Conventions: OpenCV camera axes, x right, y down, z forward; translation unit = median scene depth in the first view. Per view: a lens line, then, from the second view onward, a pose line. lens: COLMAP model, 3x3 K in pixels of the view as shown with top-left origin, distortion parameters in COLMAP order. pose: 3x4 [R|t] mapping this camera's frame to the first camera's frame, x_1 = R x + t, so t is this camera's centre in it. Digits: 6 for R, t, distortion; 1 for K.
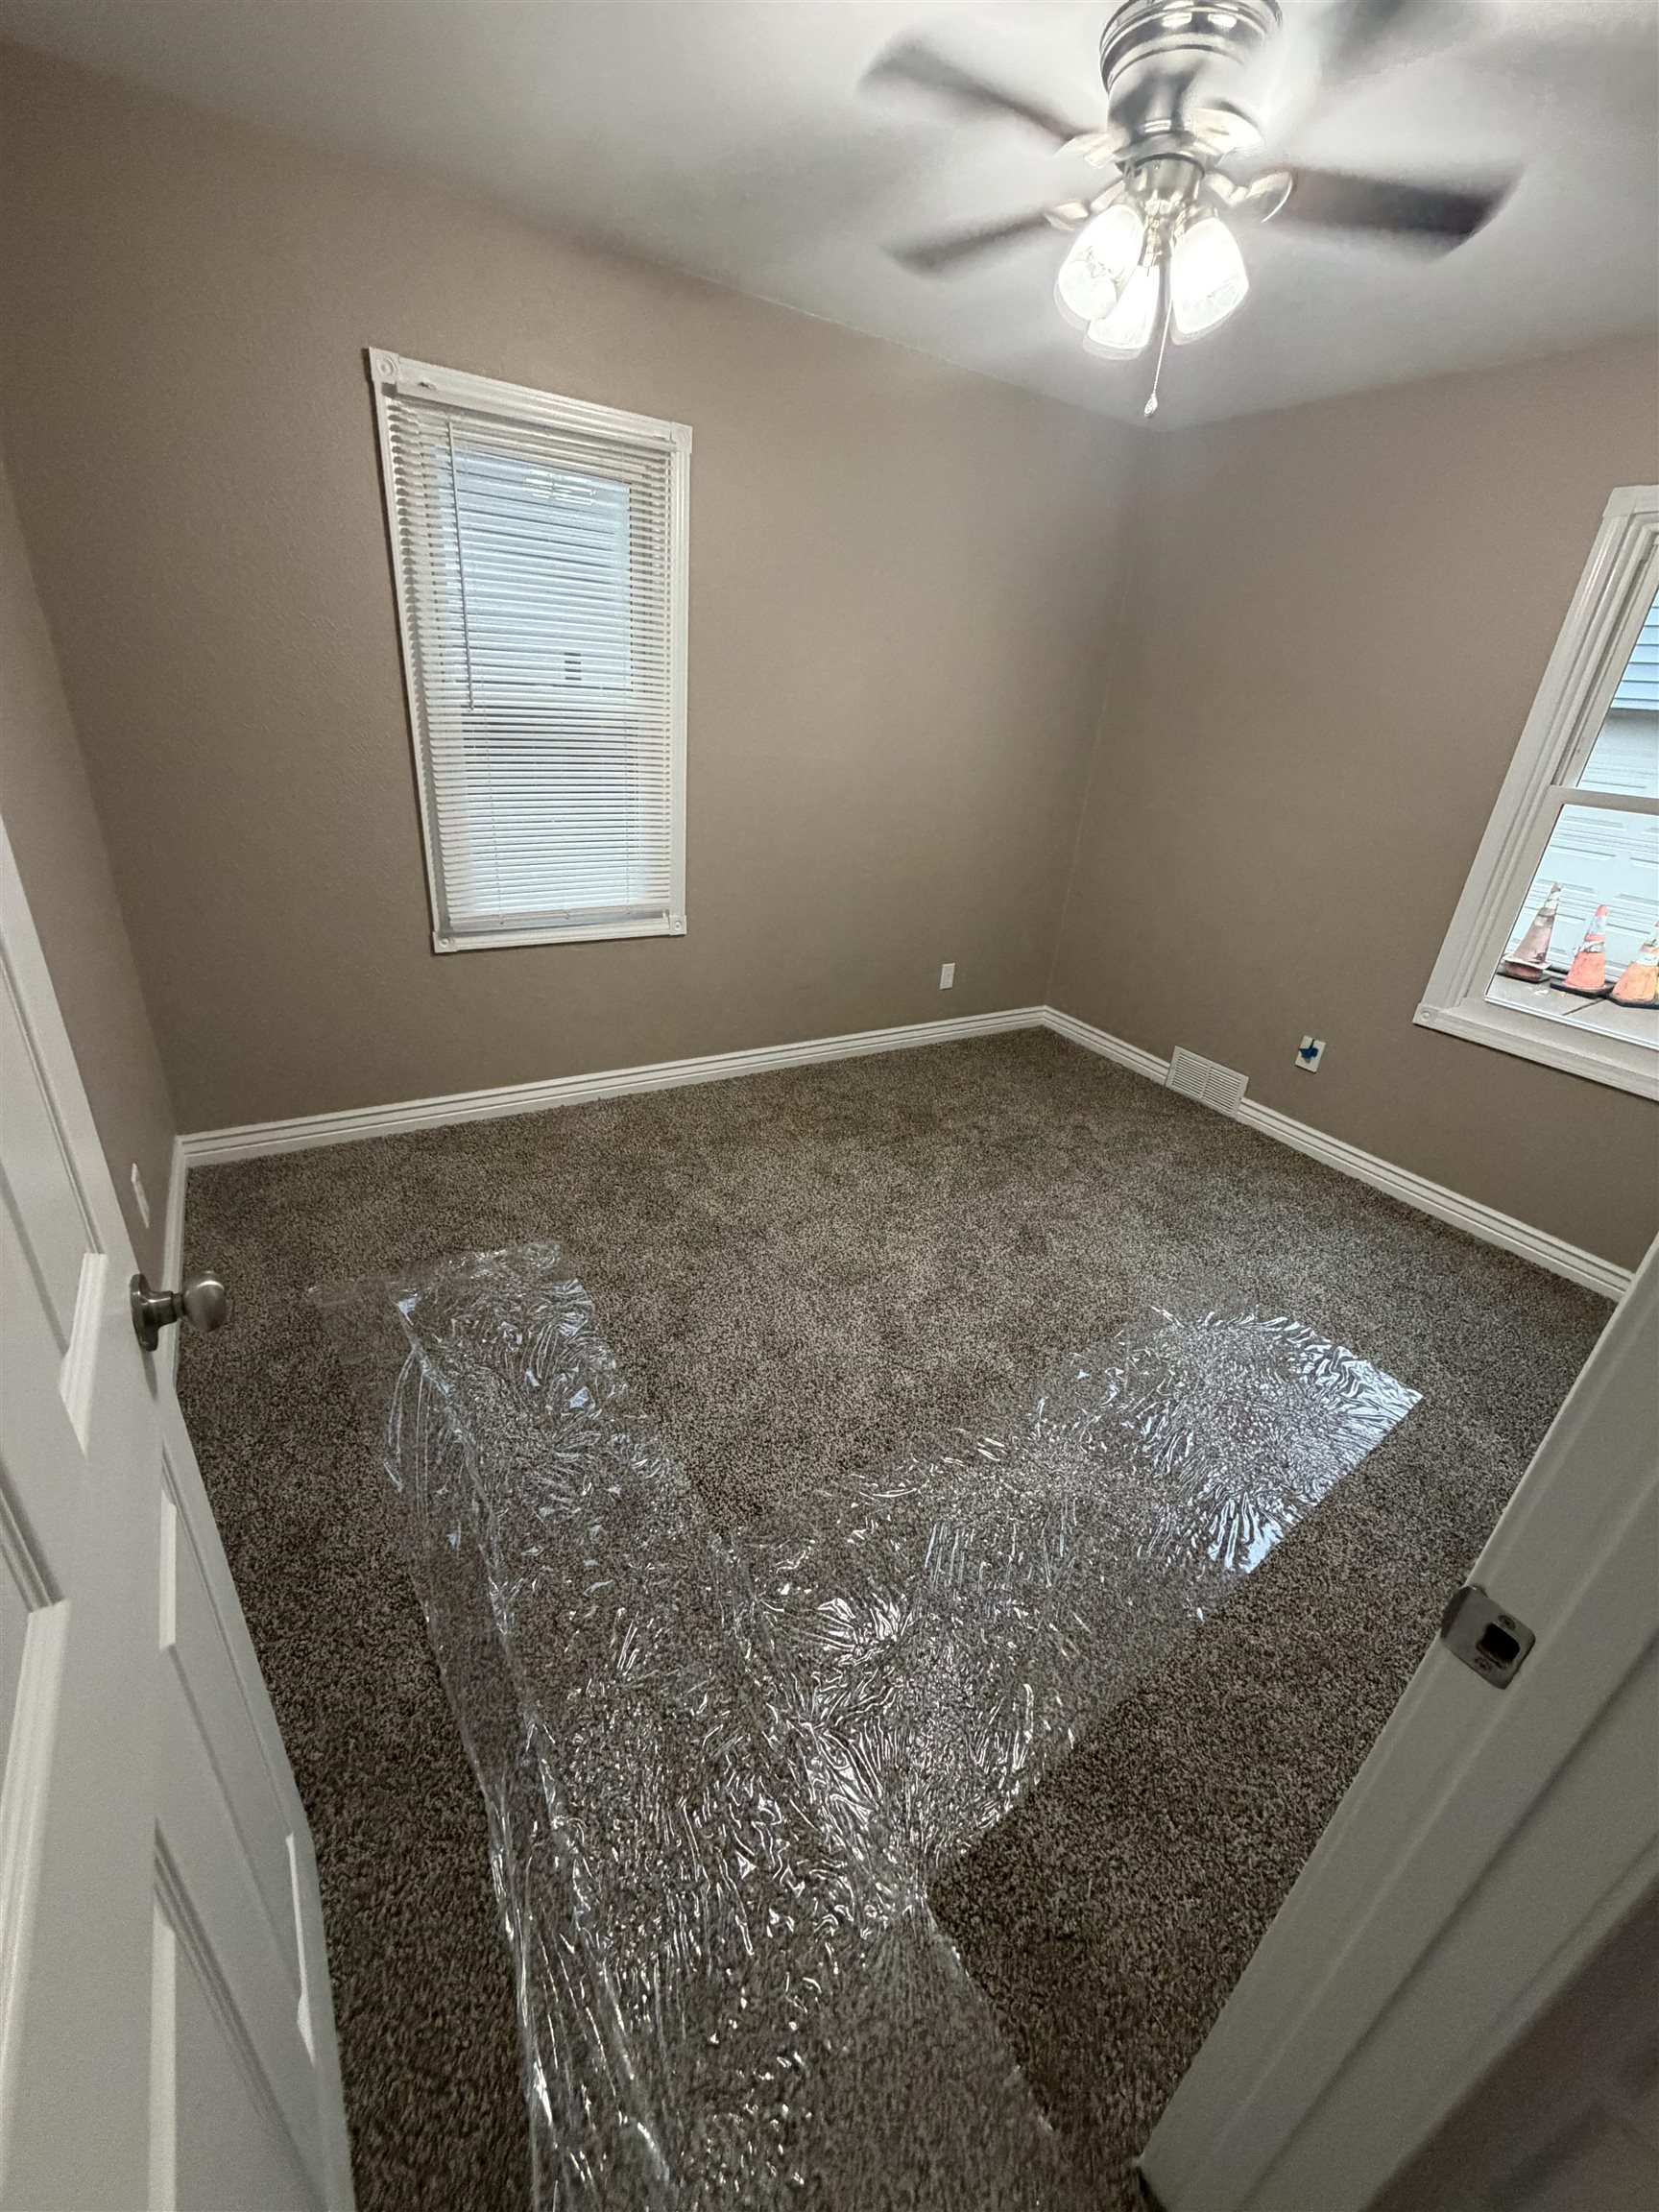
lens RADIAL K [[892.0, 0, 823.6], [0, 892.0, 1087.3], [0, 0, 1]] dist [0.001169, -0.000345]
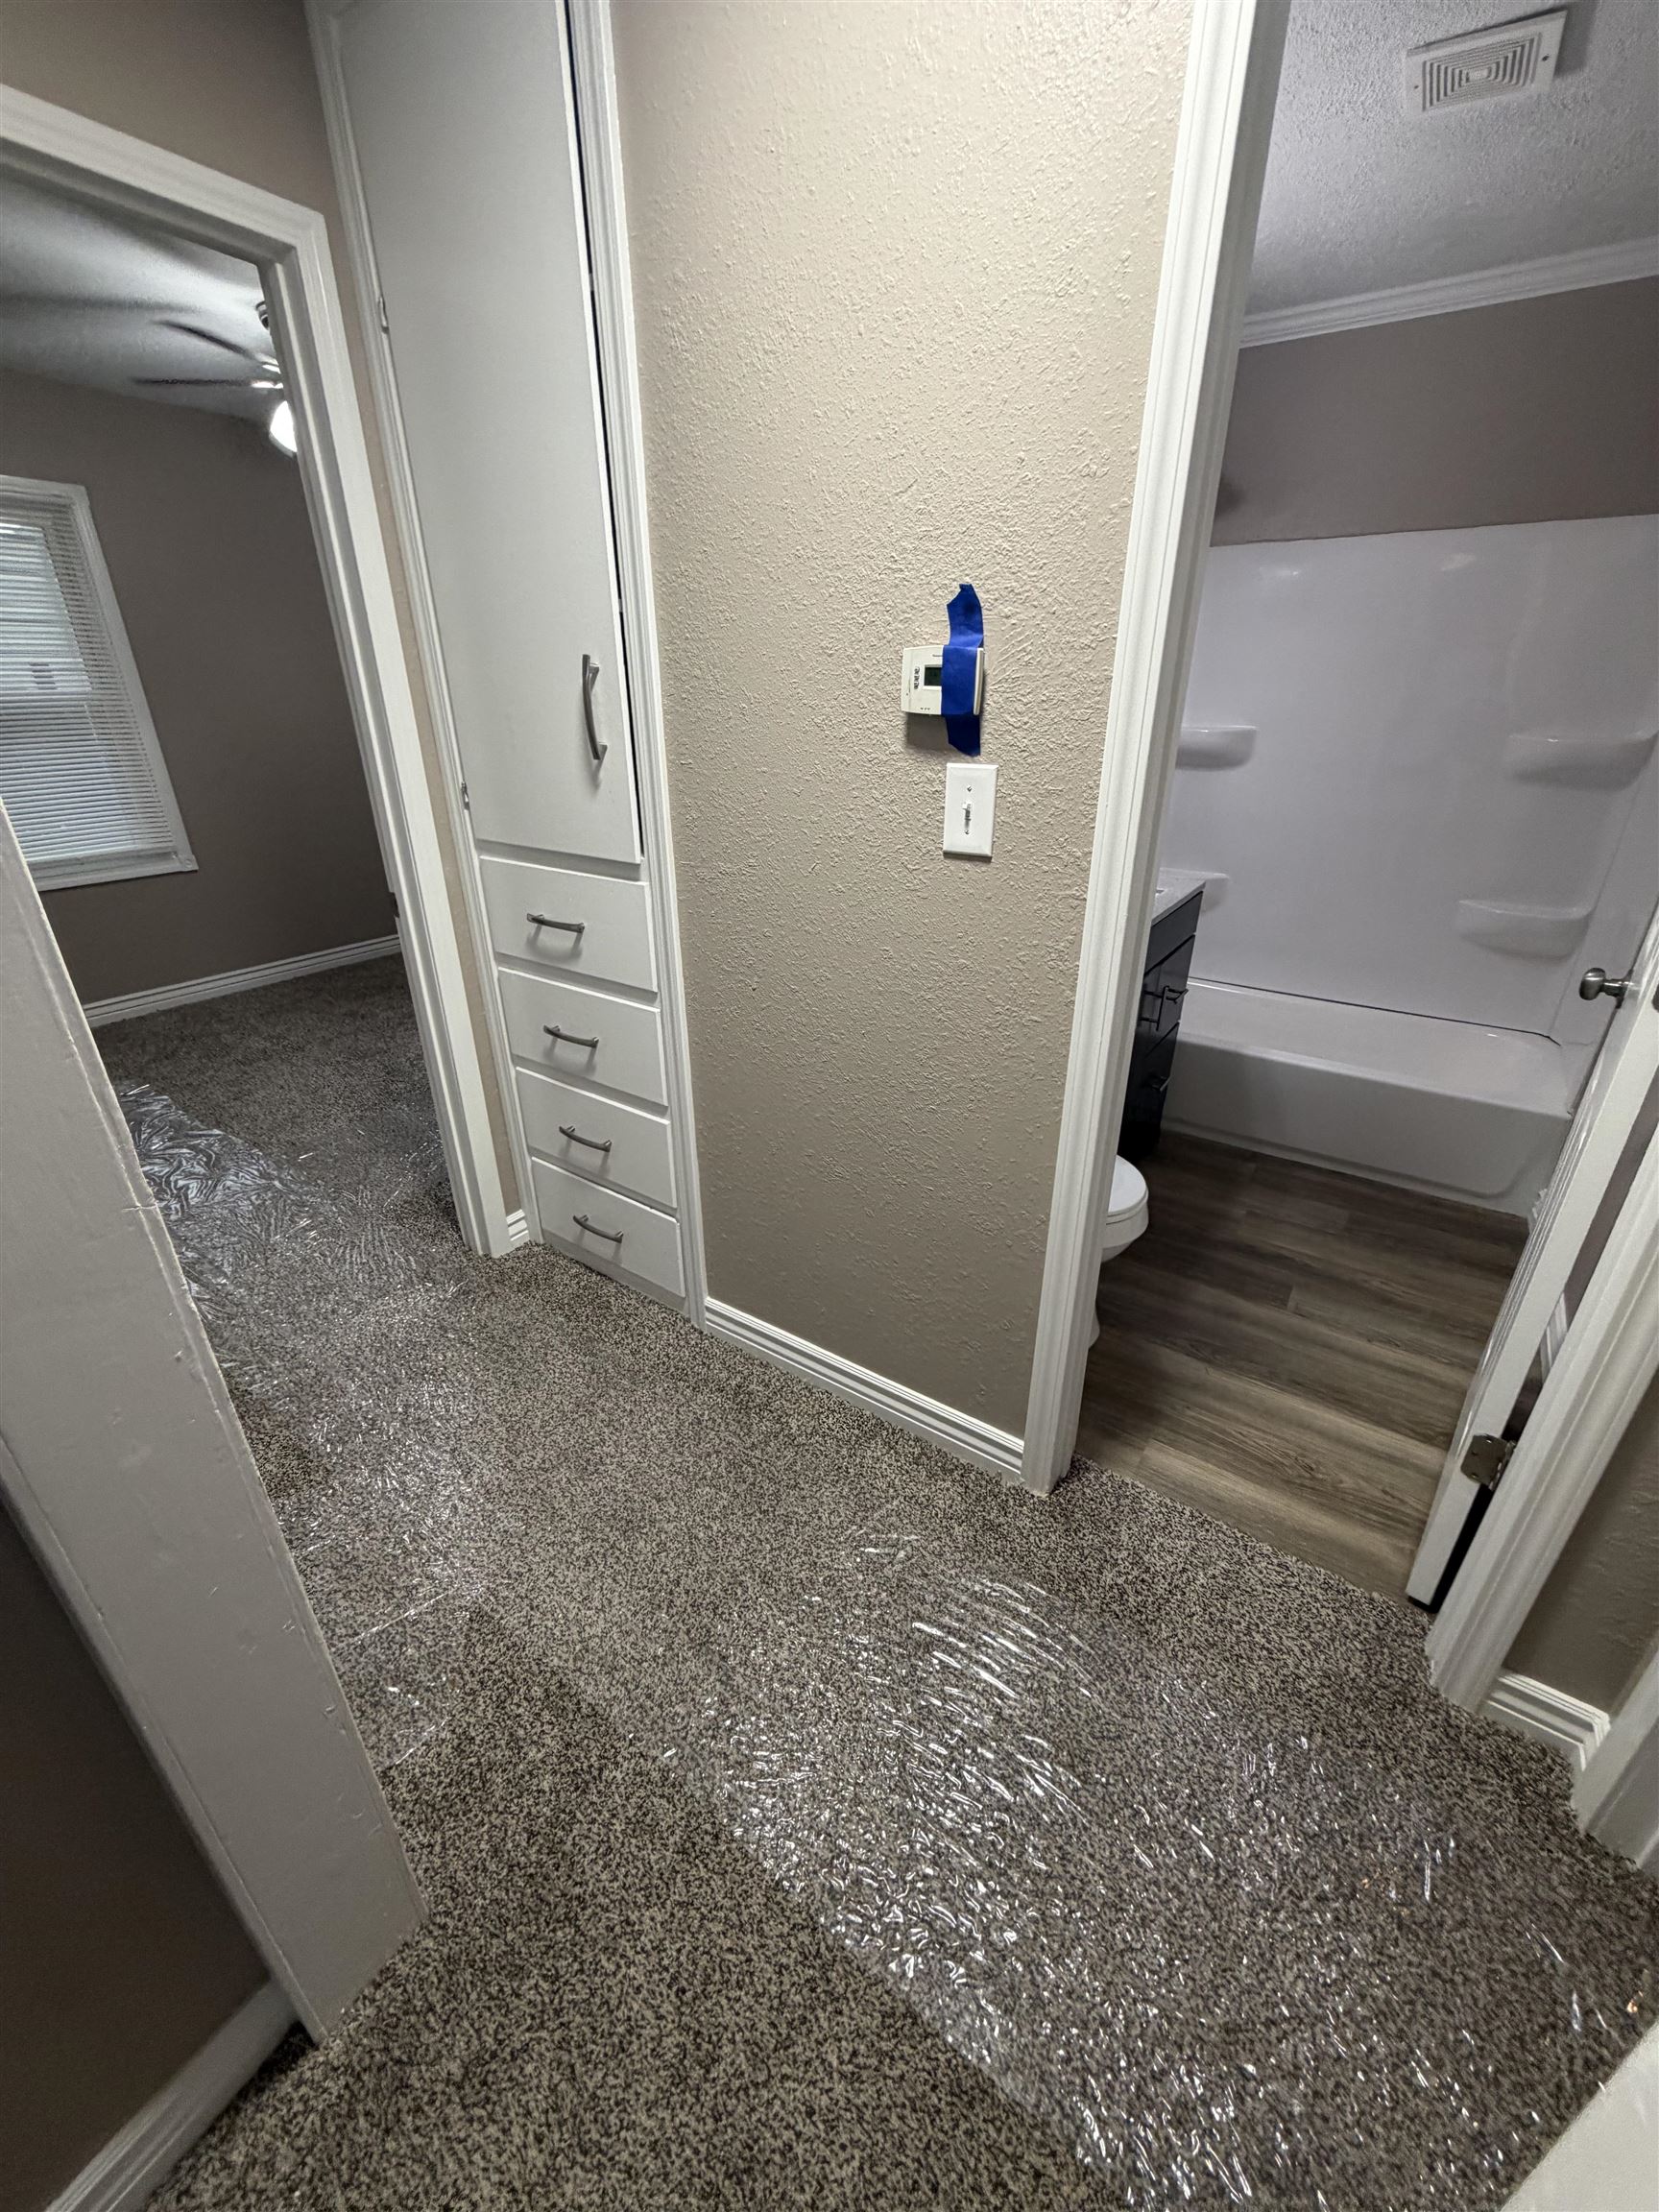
lens RADIAL K [[892.0, 0, 836.8], [0, 892.0, 1087.7], [0, 0, 1]] dist [0.001169, -0.000345]
pose [[0.908278, -0.239721, 0.342876, 0.191764], [0.232820, 0.970553, 0.061821, 0.310278], [-0.347600, 0.023678, 0.937344, -0.605135]]
